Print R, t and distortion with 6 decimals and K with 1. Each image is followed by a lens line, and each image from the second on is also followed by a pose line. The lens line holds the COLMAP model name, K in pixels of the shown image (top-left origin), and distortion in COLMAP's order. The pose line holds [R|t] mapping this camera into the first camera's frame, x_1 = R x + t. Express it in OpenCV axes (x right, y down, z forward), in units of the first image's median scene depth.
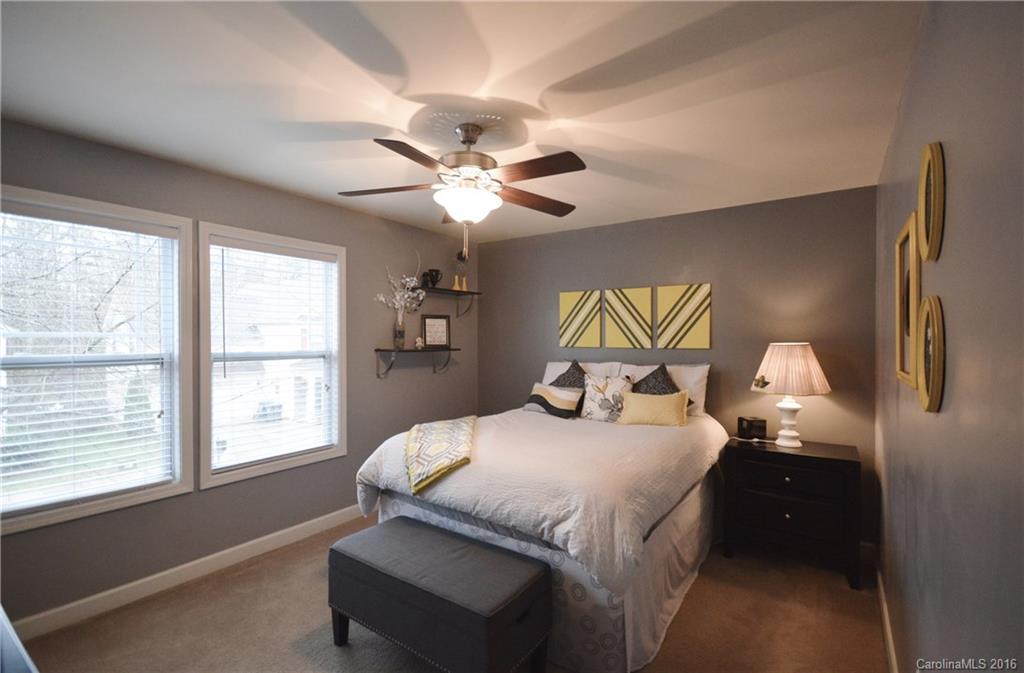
lens RADIAL K [[458.6, 0, 512.1], [0, 458.6, 333.8], [0, 0, 1]] dist [-0.005460, 0.001414]
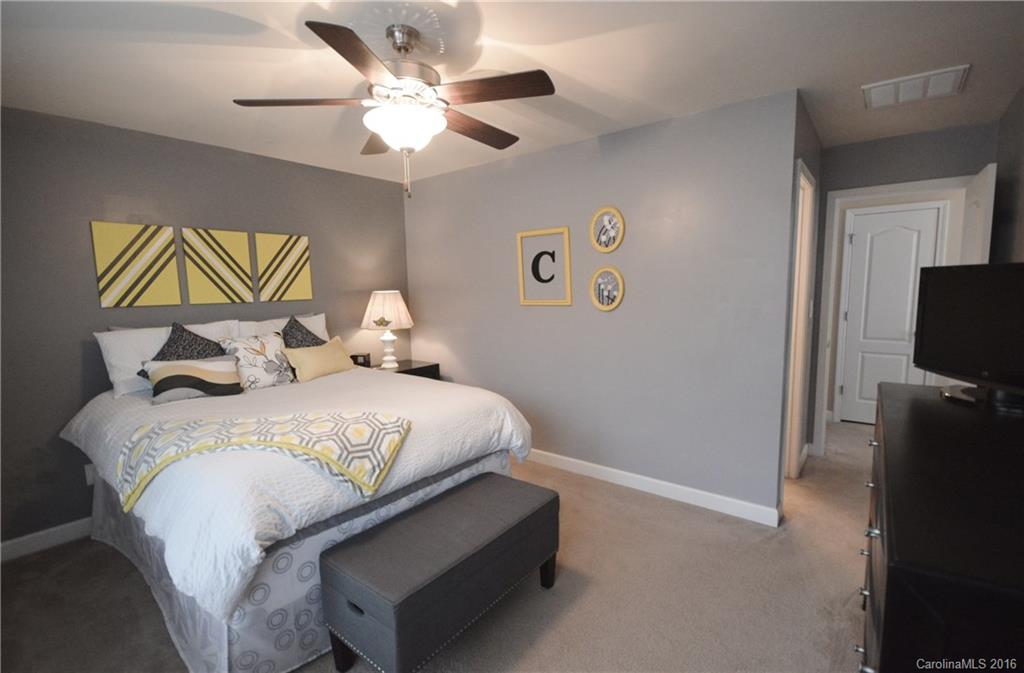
lens RADIAL K [[458.6, 0, 511.5], [0, 458.6, 333.5], [0, 0, 1]] dist [-0.005460, 0.001414]
pose [[0.060452, -0.106942, 0.992426, -0.578420], [0.011629, 0.994252, 0.106431, 0.003504], [-0.998103, 0.005107, 0.061348, 0.454556]]
